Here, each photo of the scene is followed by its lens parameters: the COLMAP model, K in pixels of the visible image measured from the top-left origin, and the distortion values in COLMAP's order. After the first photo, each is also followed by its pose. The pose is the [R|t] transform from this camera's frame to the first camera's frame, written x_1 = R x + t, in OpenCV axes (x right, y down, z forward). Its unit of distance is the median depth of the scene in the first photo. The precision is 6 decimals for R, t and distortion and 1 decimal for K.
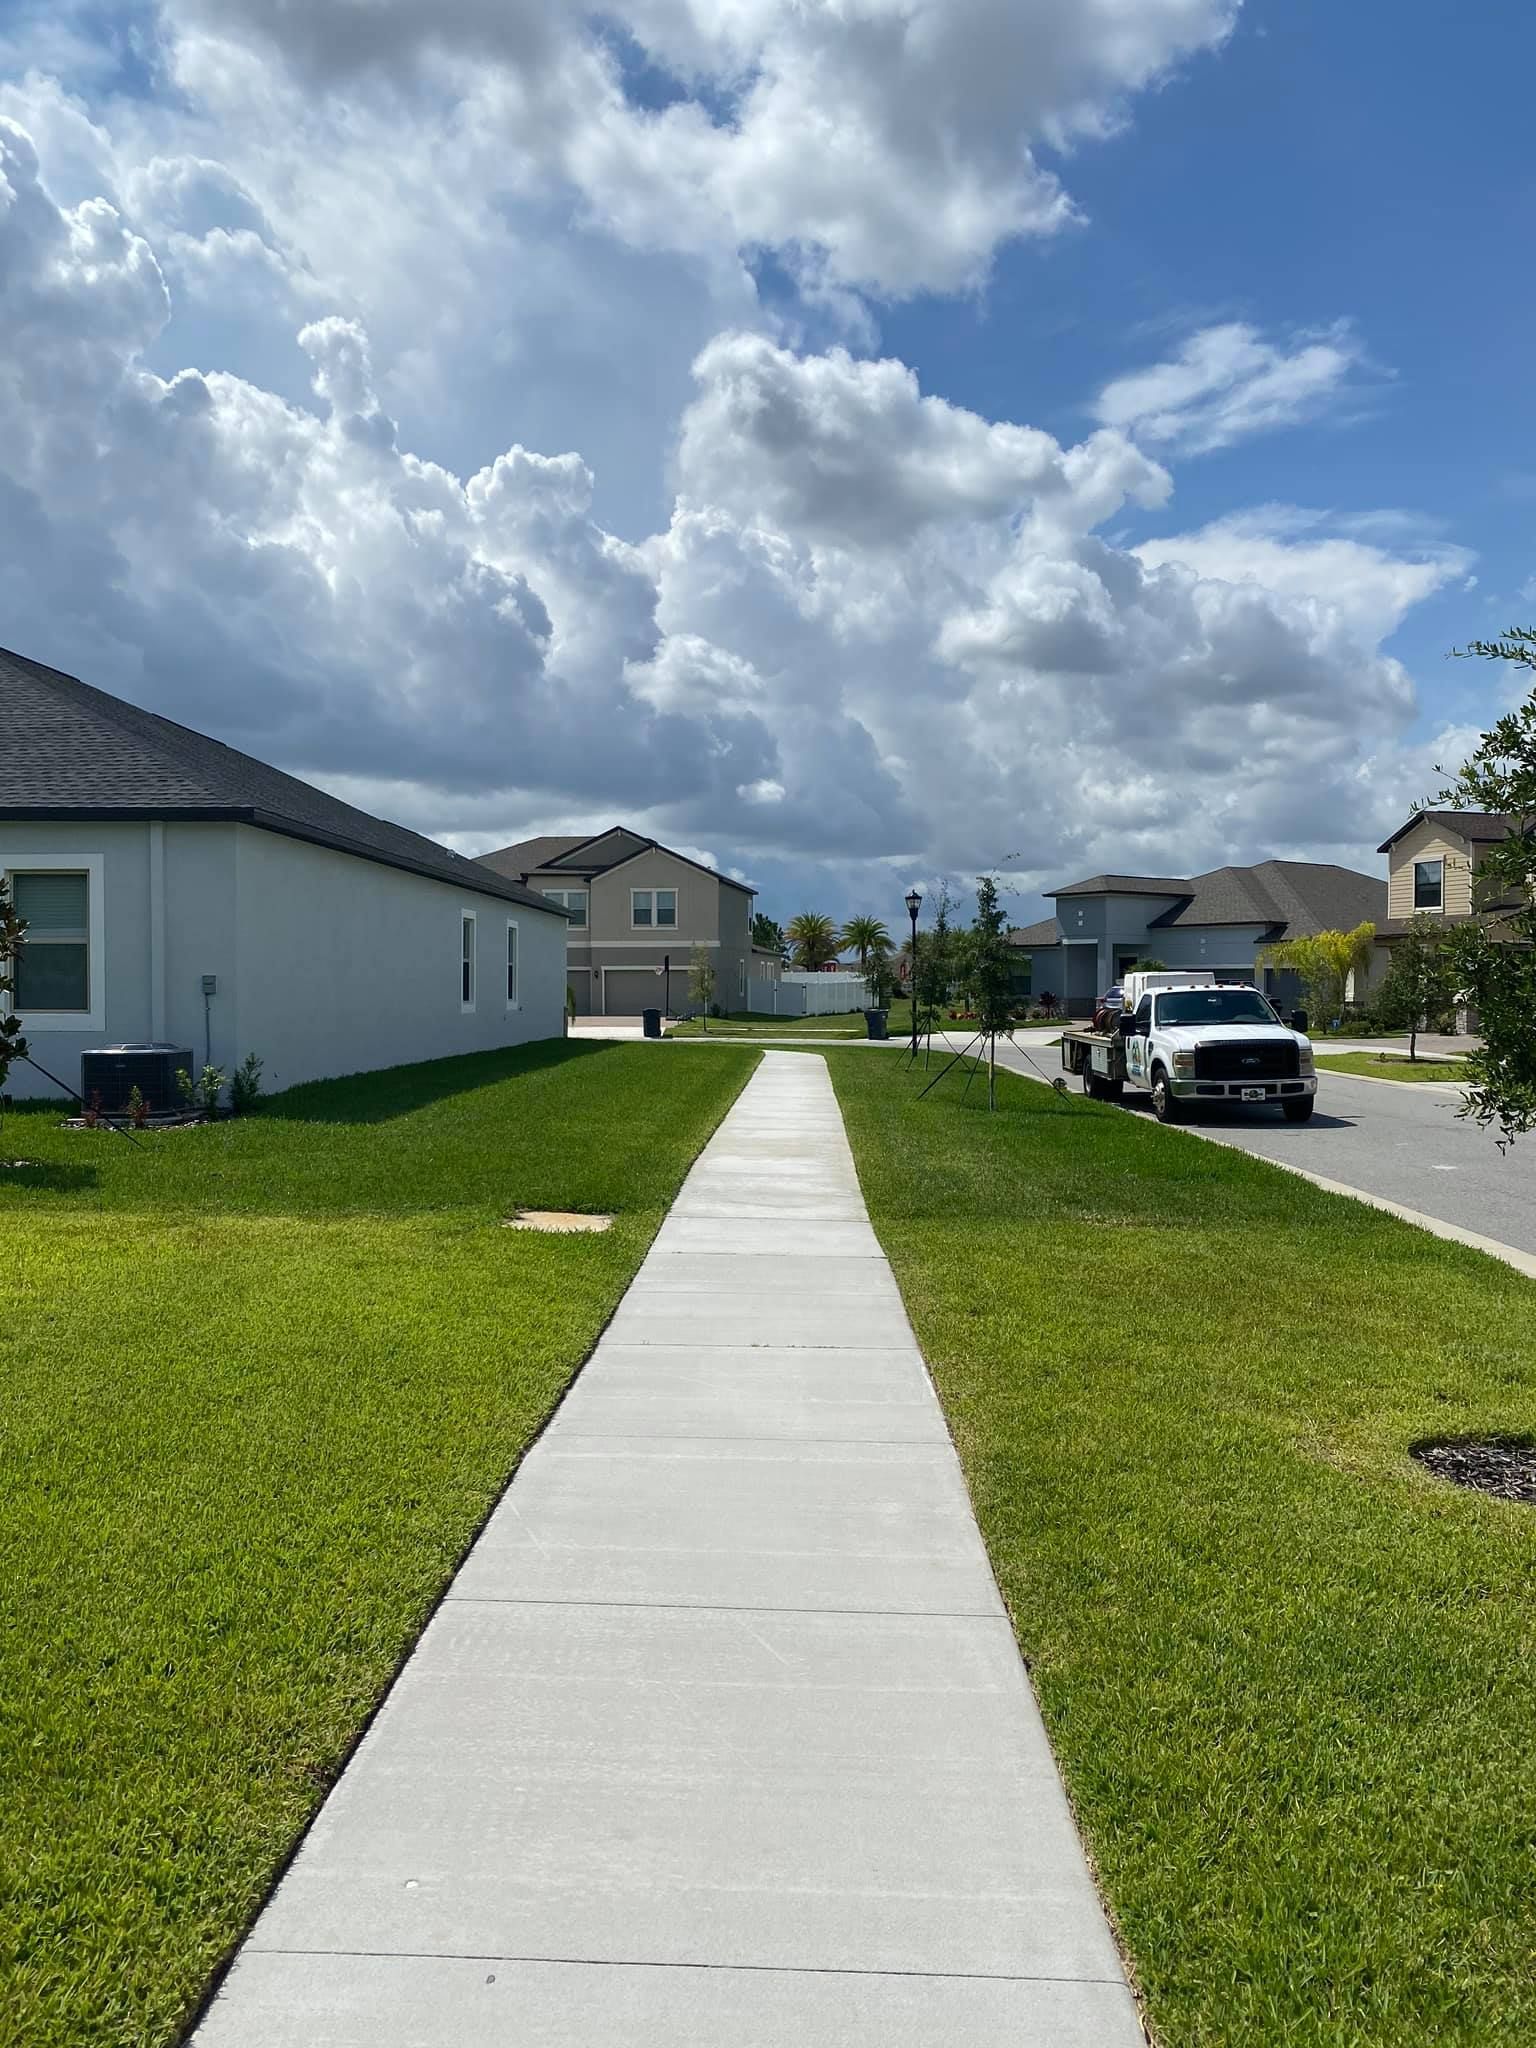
lens RADIAL K [[1513.2, 0, 766.4], [0, 1513.2, 1030.7], [0, 0, 1]] dist [-0.005875, -0.035479]
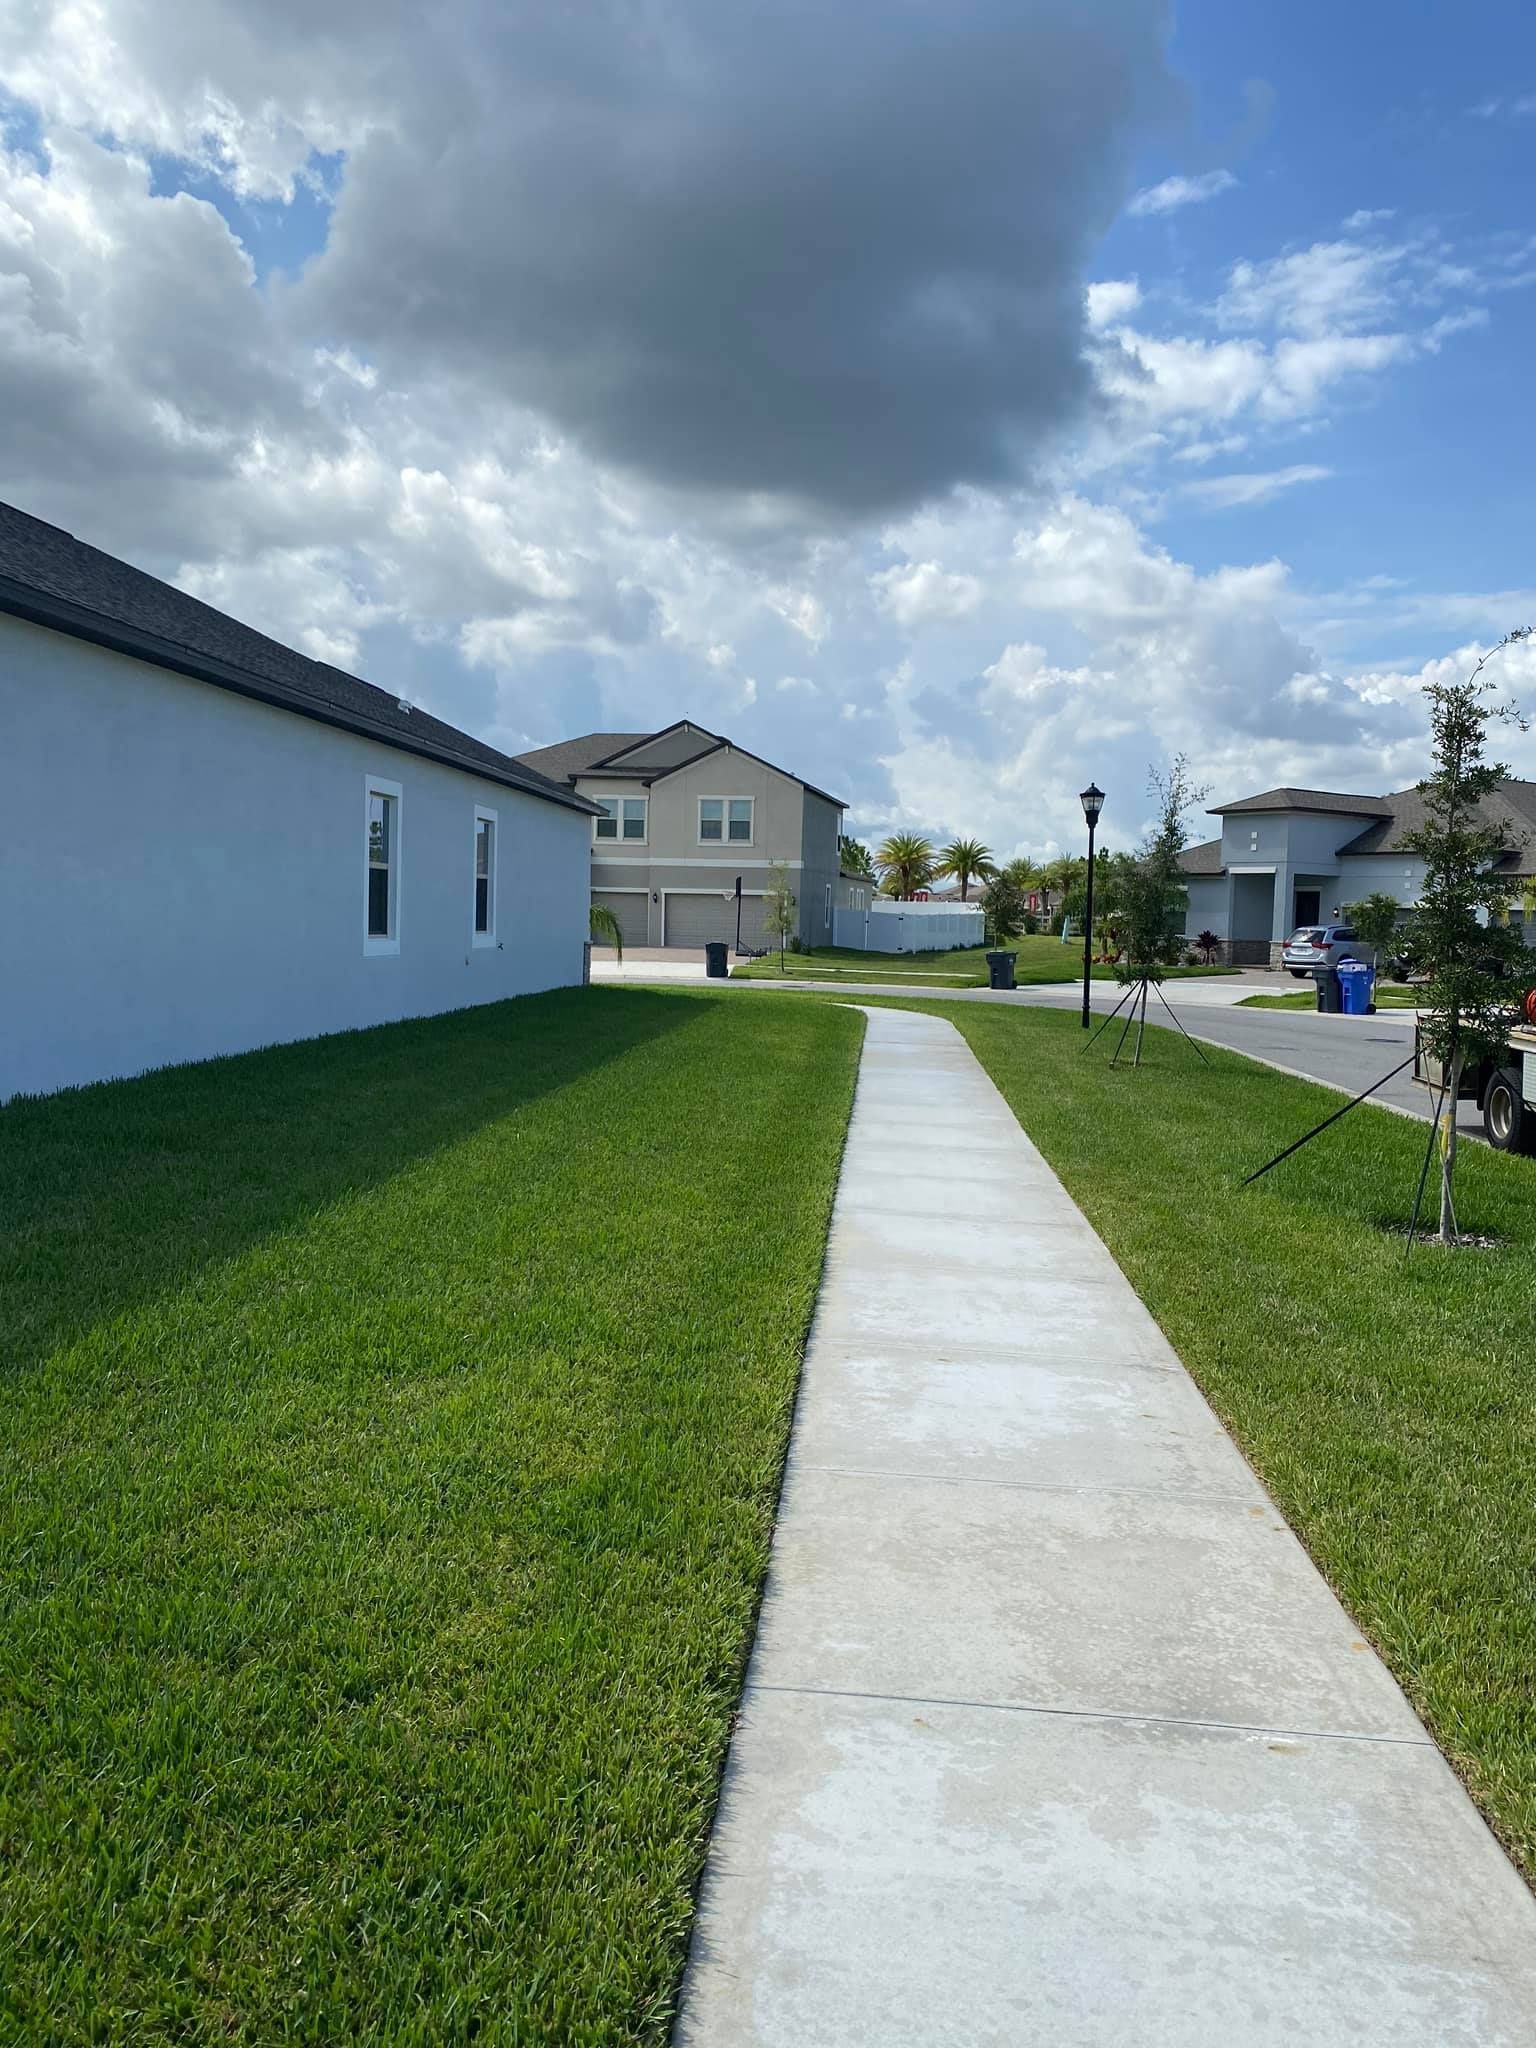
lens RADIAL K [[1513.2, 0, 770.3], [0, 1513.2, 1024.6], [0, 0, 1]] dist [-0.005875, -0.035479]
pose [[0.998443, 0.027291, -0.048653, -0.006742], [-0.025115, 0.998681, 0.044791, -0.006846], [0.049811, -0.043500, 0.997811, 0.183862]]
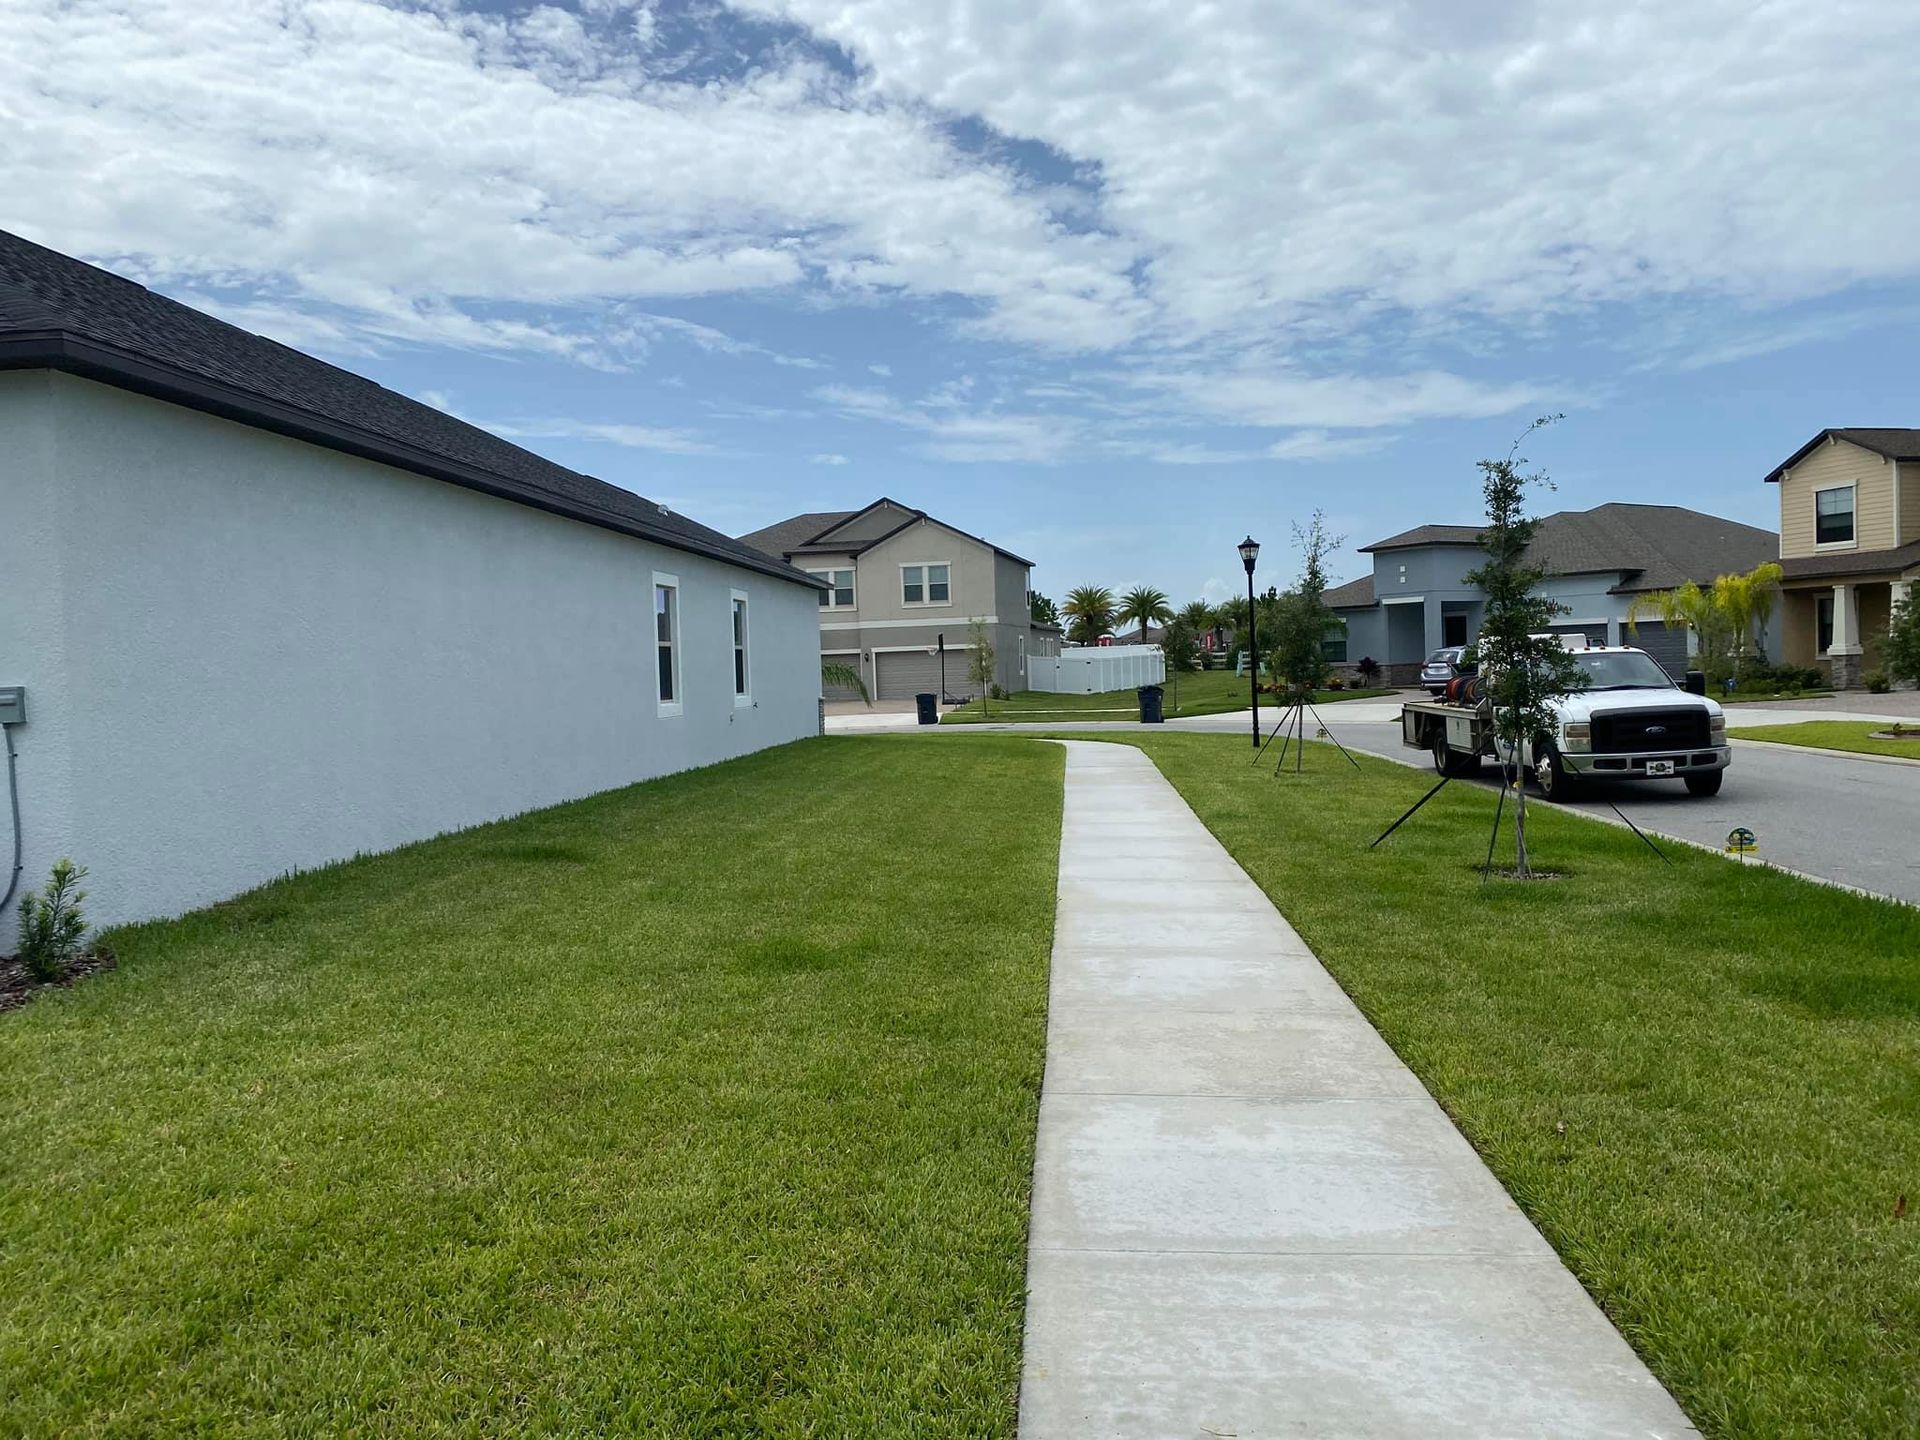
lens RADIAL K [[1418.6, 0, 920.8], [0, 1418.6, 706.0], [0, 0, 1]] dist [-0.005875, -0.035479]
pose [[0.996052, -0.033860, -0.082063, -0.009173], [0.033855, 0.999426, -0.001453, -0.005337], [0.082065, -0.001331, 0.996626, 0.145651]]
